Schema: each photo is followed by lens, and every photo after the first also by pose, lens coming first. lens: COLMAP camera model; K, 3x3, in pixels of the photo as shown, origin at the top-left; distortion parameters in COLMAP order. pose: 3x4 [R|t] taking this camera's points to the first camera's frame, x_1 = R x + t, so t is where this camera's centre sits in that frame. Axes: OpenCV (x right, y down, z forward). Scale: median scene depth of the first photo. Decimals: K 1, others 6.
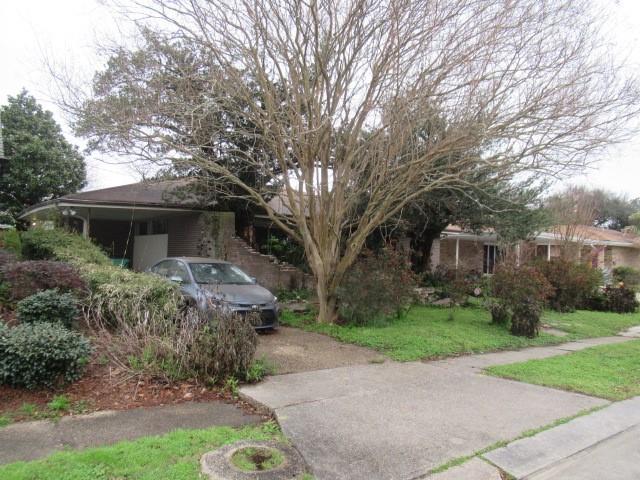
lens RADIAL K [[478.2, 0, 320.0], [0, 478.2, 240.0], [0, 0, 1]] dist [-0.015357, 0.002604]
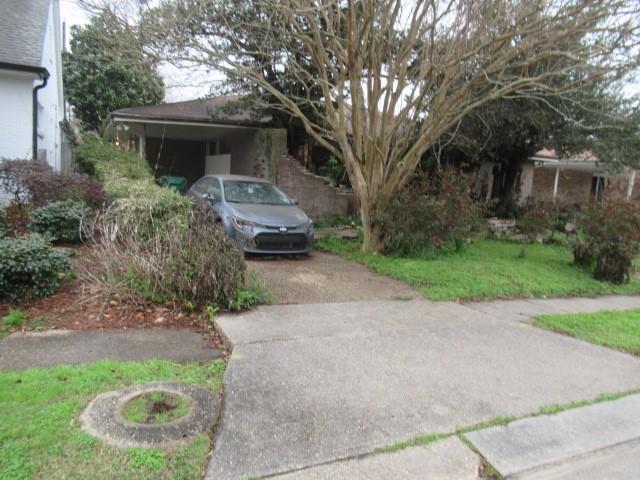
lens RADIAL K [[478.2, 0, 320.0], [0, 478.2, 240.0], [0, 0, 1]] dist [-0.015357, 0.002604]
pose [[0.979070, 0.051861, -0.196808, 0.144577], [-0.022126, 0.988381, 0.150380, 0.026275], [0.202320, -0.142878, 0.968841, 0.160774]]
